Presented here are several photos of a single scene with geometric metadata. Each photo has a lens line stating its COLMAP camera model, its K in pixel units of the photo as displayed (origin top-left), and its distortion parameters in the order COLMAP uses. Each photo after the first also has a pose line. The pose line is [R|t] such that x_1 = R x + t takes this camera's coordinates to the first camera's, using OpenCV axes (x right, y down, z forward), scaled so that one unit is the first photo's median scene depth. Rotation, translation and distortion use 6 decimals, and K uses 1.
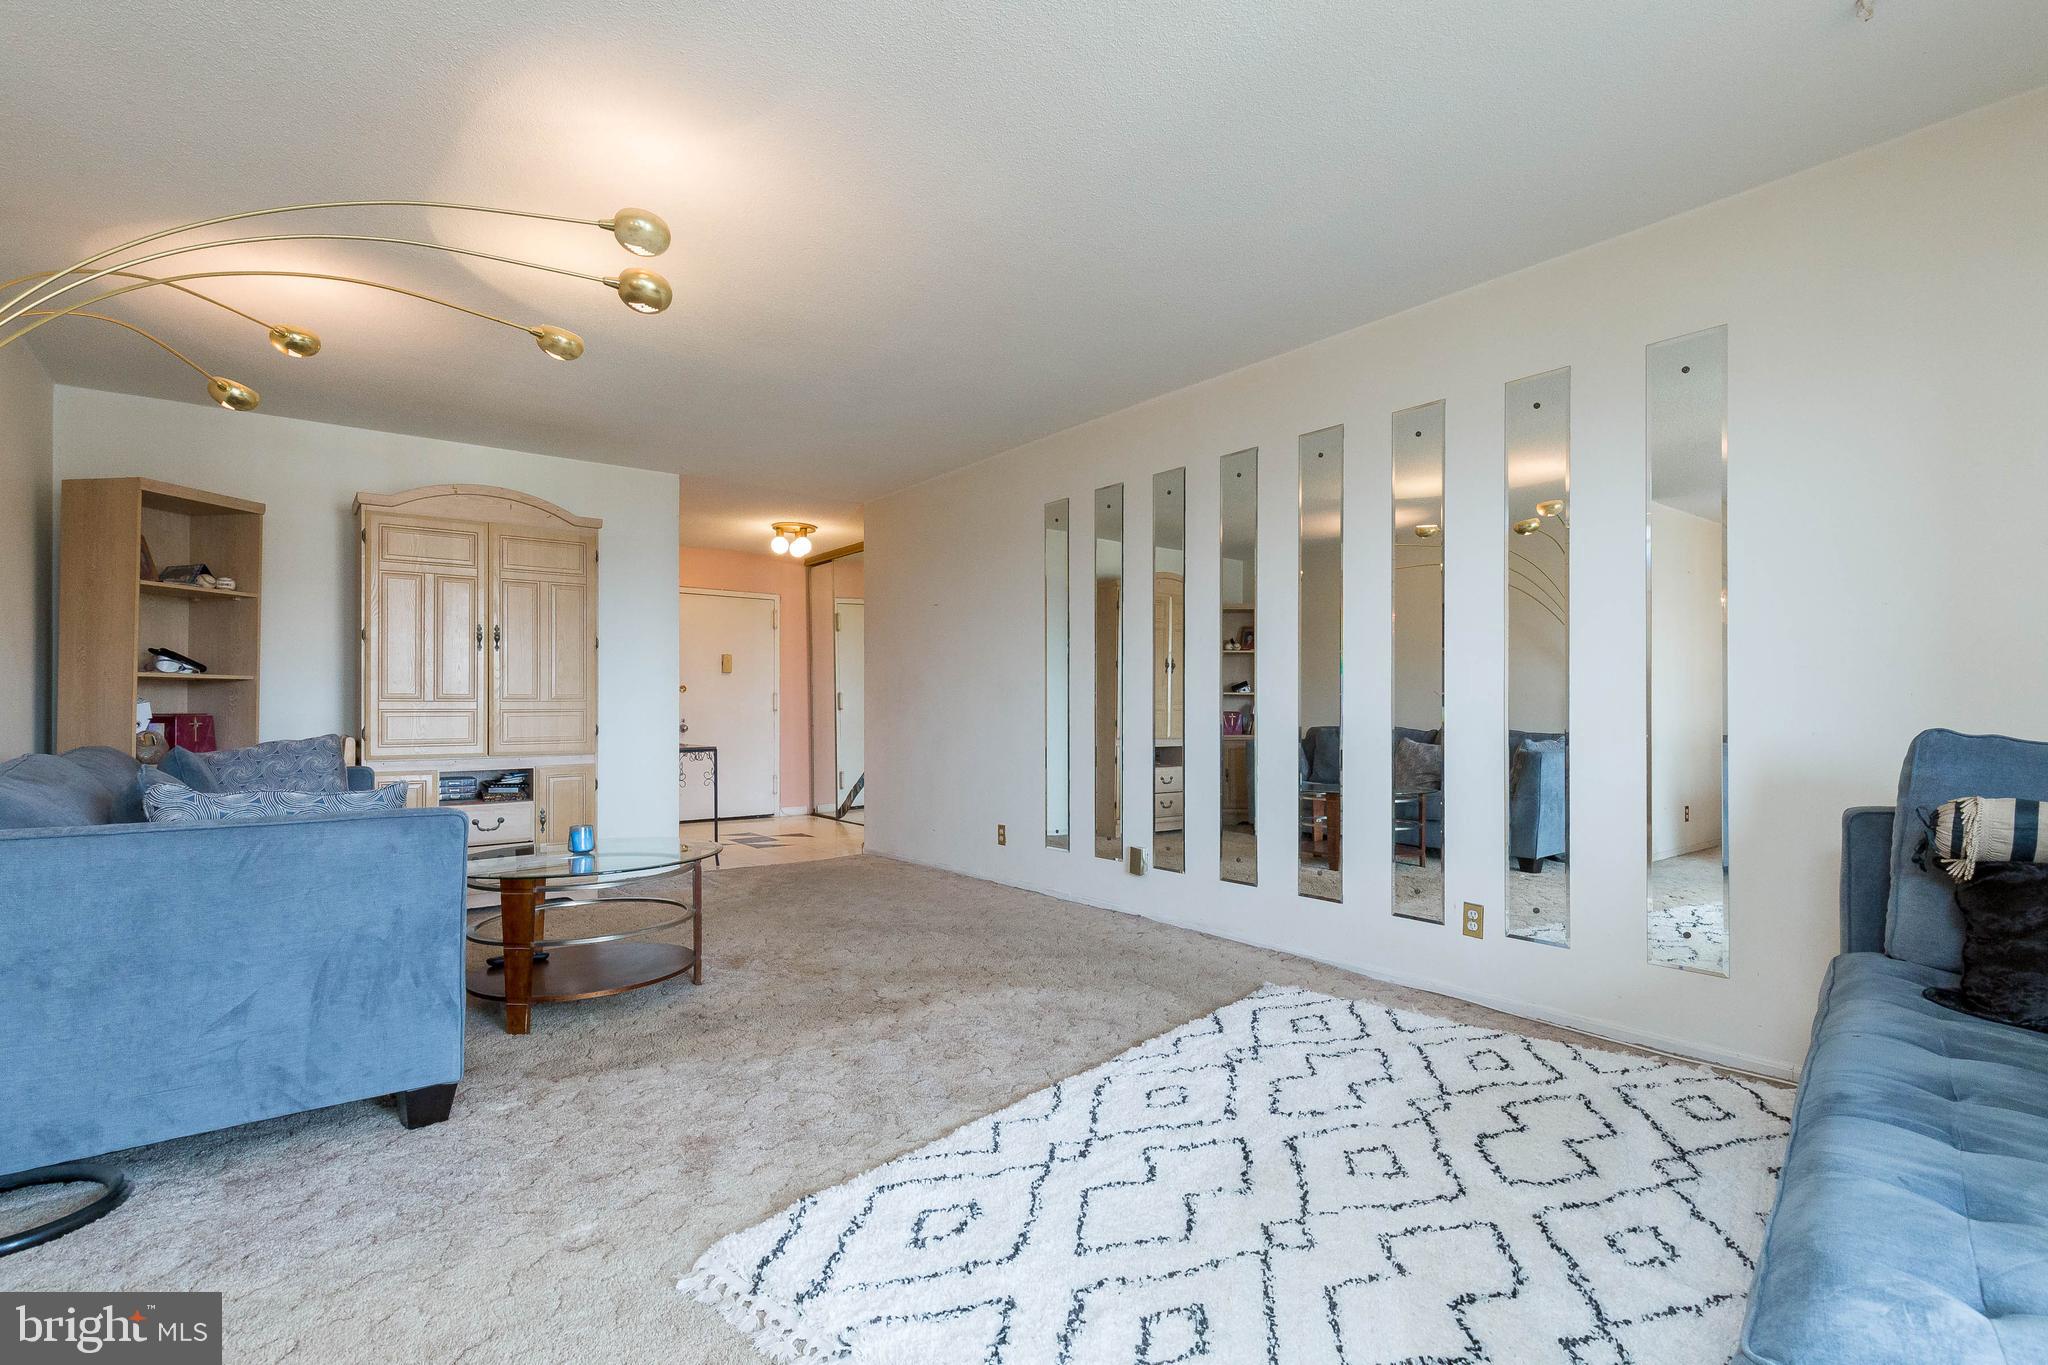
lens RADIAL K [[955.8, 0, 1027.6], [0, 955.8, 721.6], [0, 0, 1]] dist [0.006808, -0.002123]
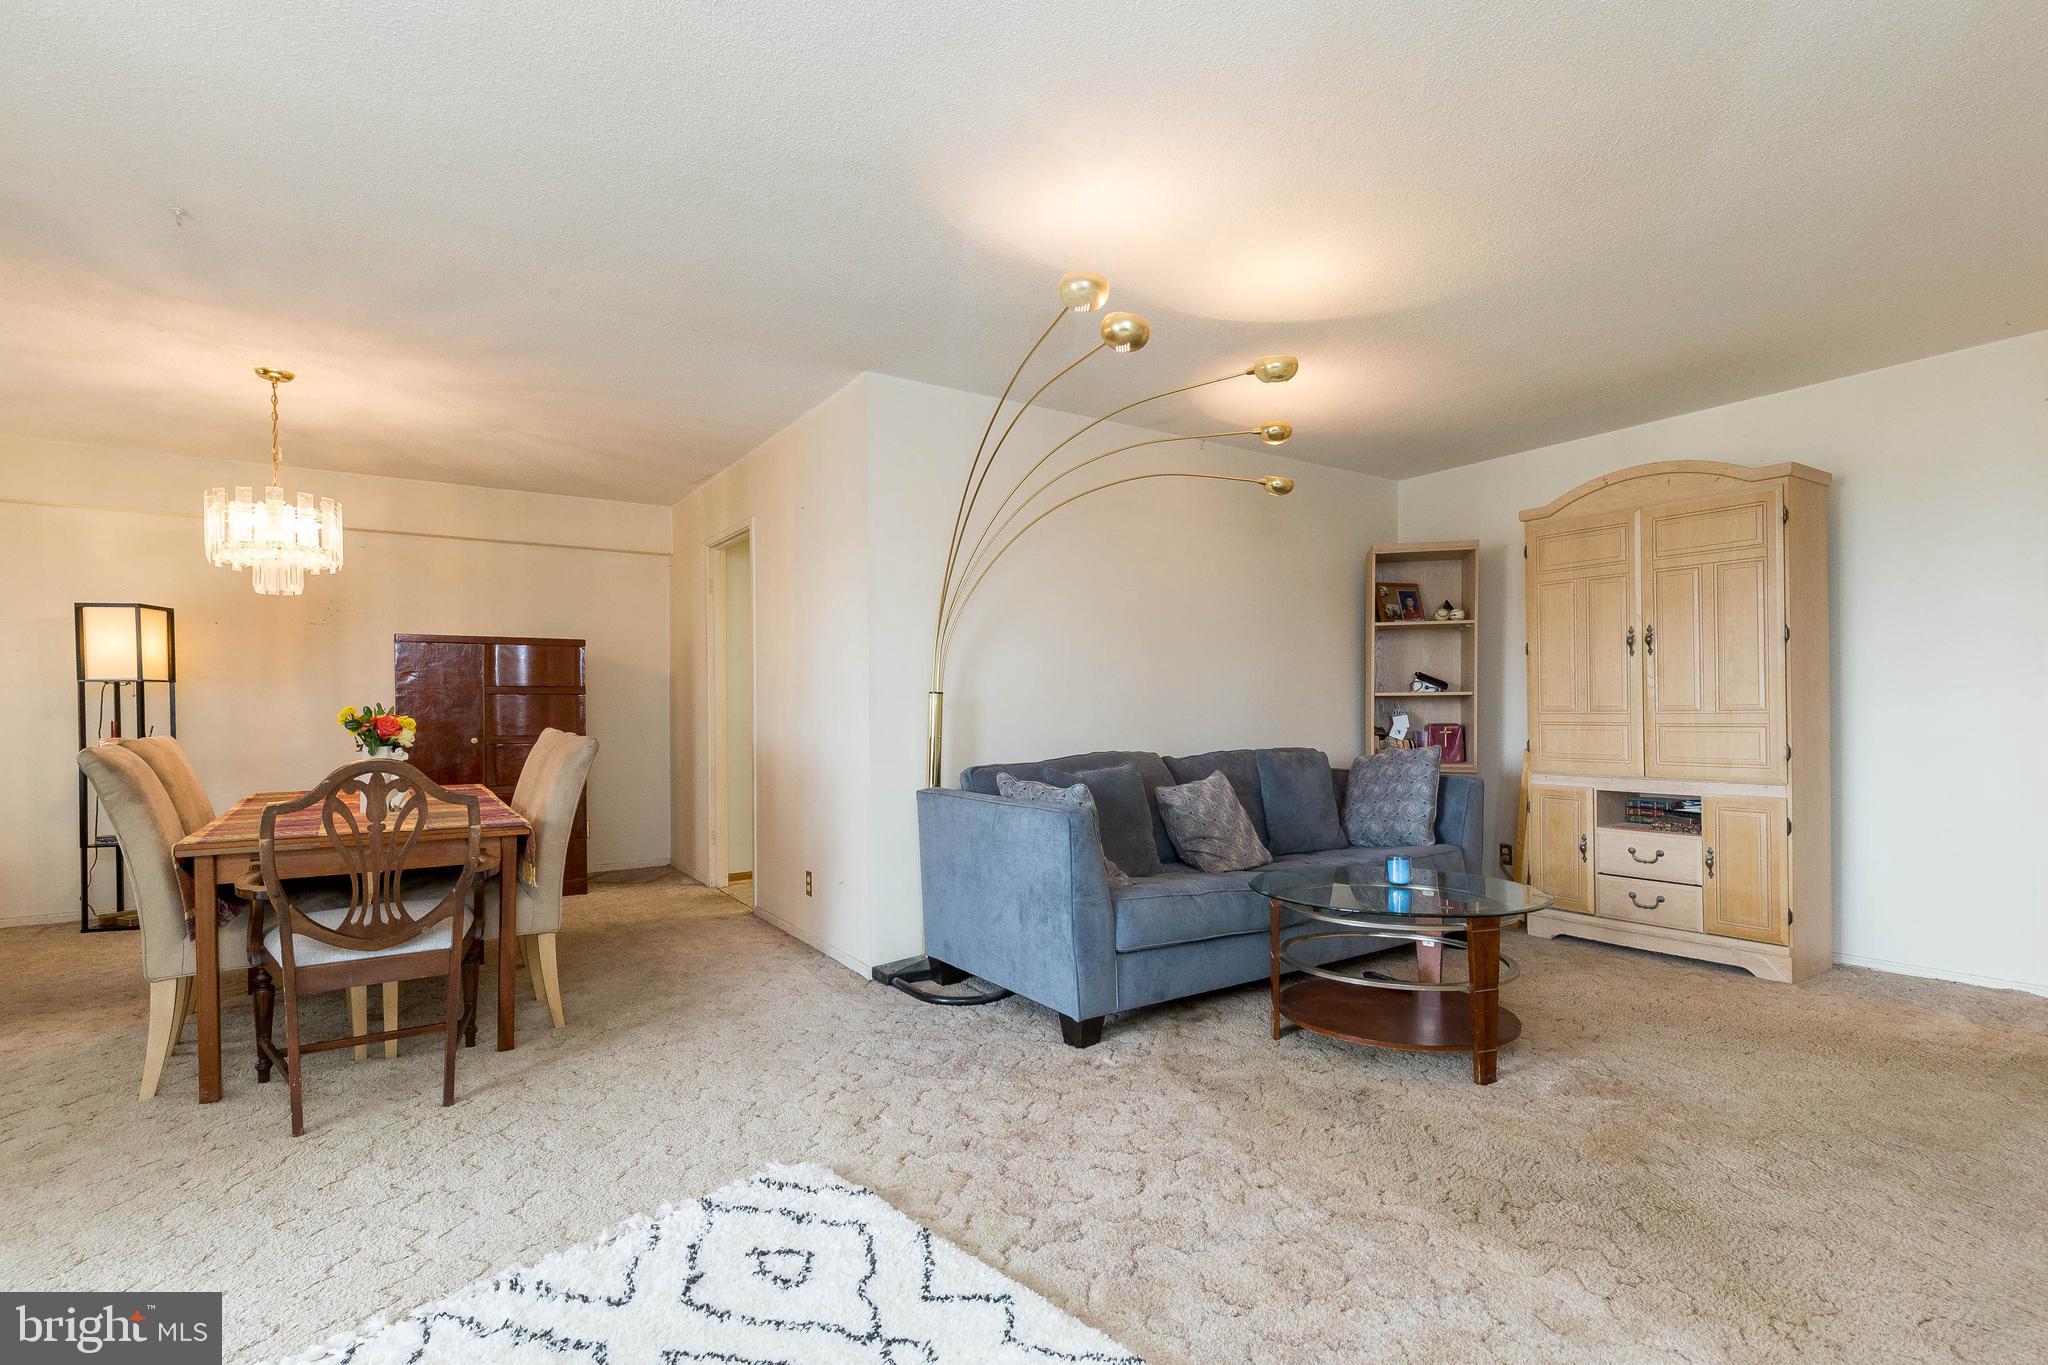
lens RADIAL K [[955.8, 0, 1022.6], [0, 955.8, 707.9], [0, 0, 1]] dist [0.006808, -0.002123]
pose [[-0.064467, -0.004716, -0.997909, 0.354540], [-0.008980, 0.999951, -0.004146, -0.018800], [0.997879, 0.008694, -0.064506, 0.524133]]
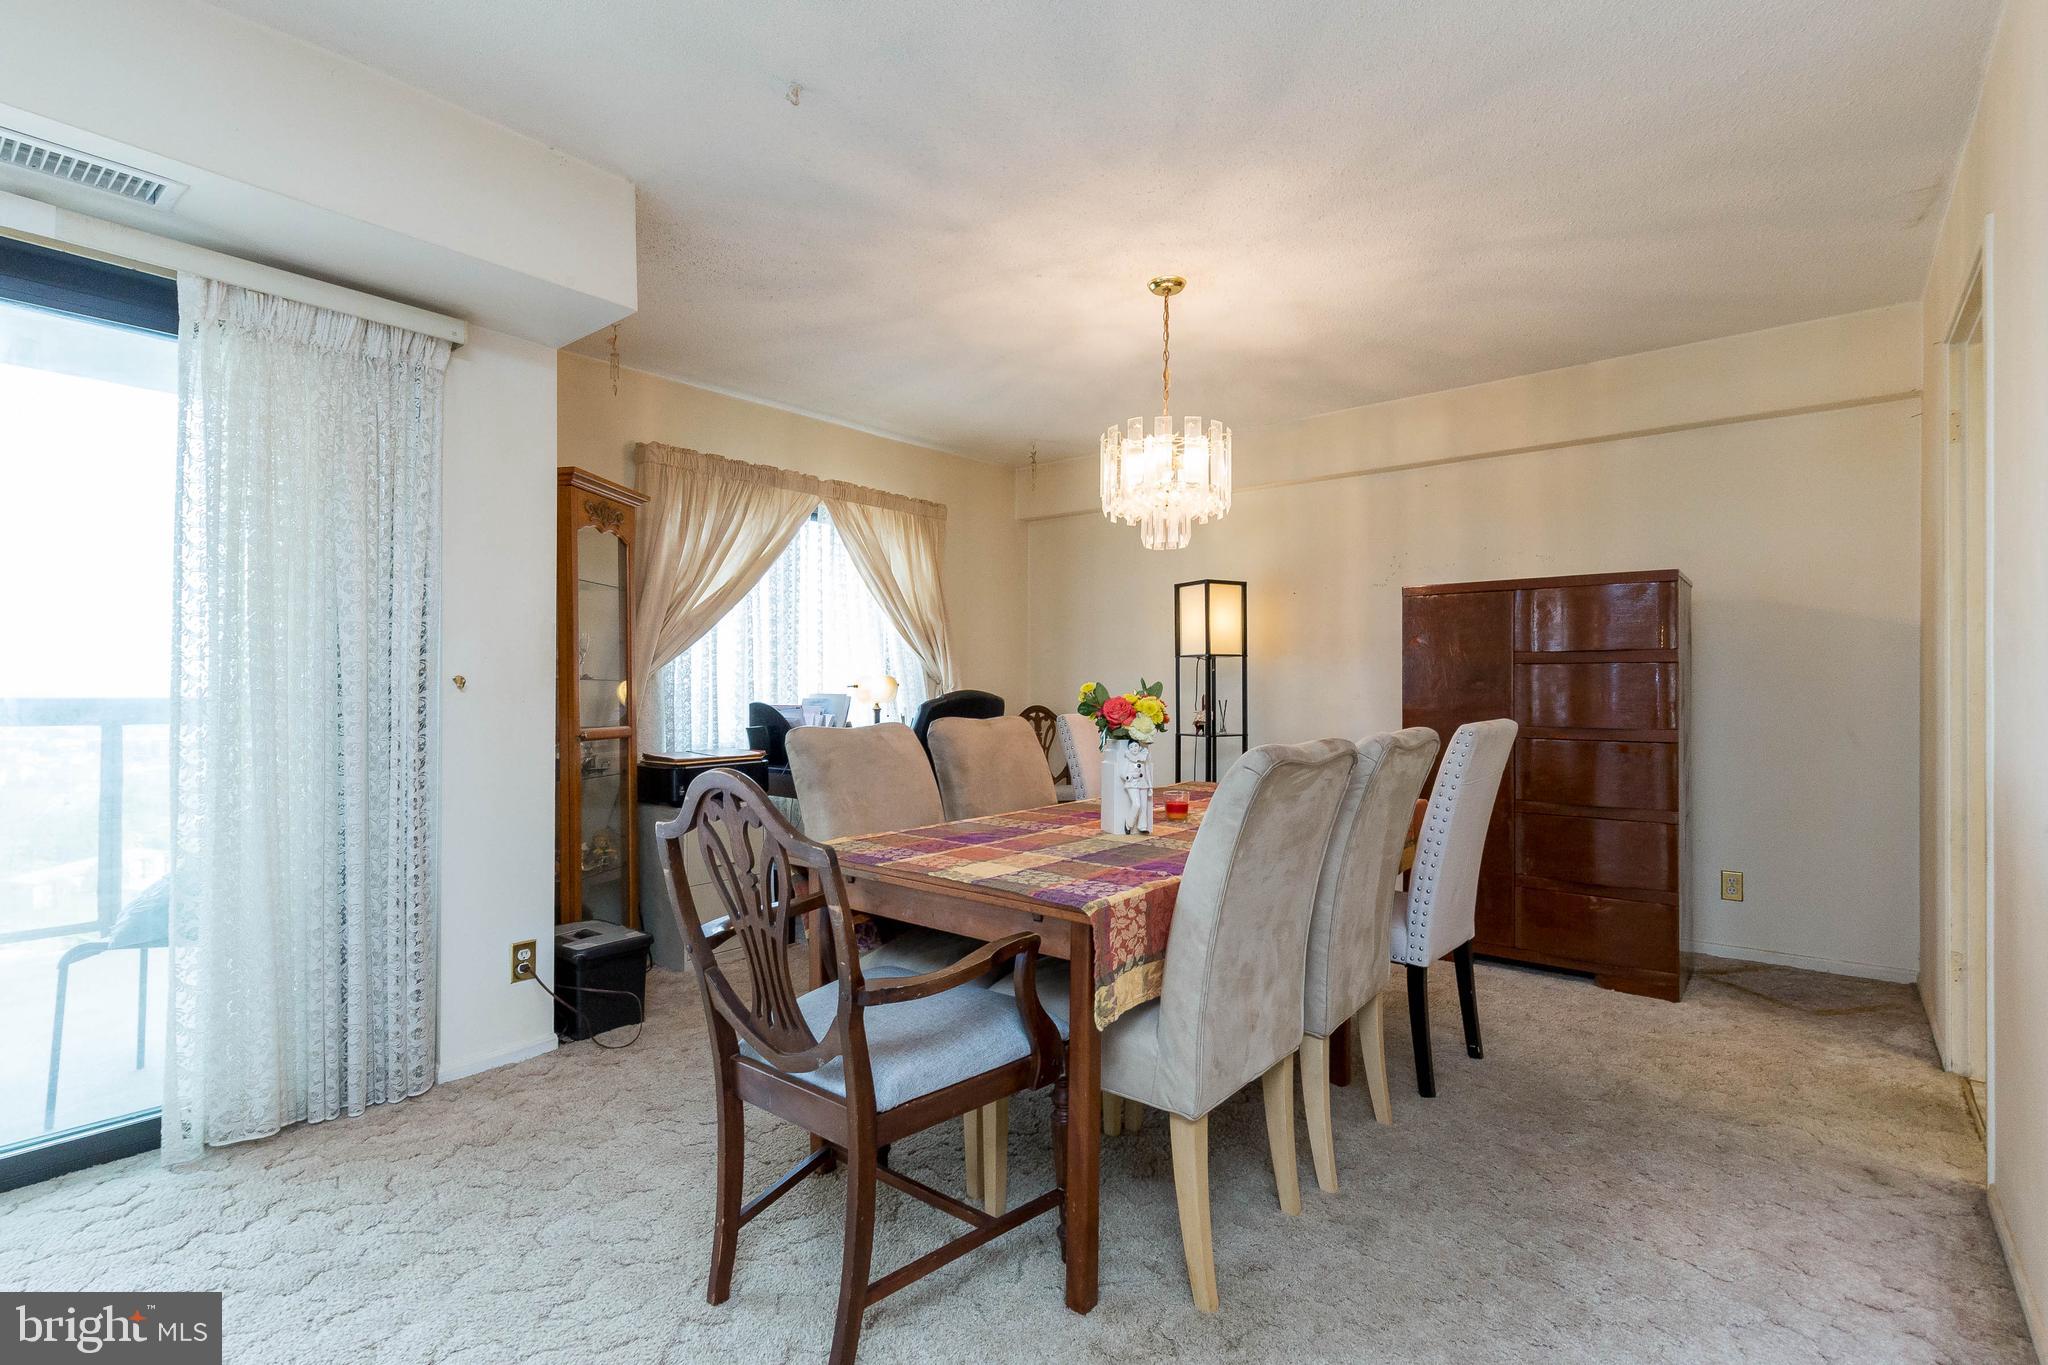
lens RADIAL K [[955.8, 0, 1040.0], [0, 955.8, 675.3], [0, 0, 1]] dist [0.006808, -0.002123]
pose [[-0.971686, -0.010162, -0.236056, -0.196333], [-0.011167, 0.999933, 0.002920, -0.023405], [0.236011, 0.005473, -0.971735, 0.475189]]
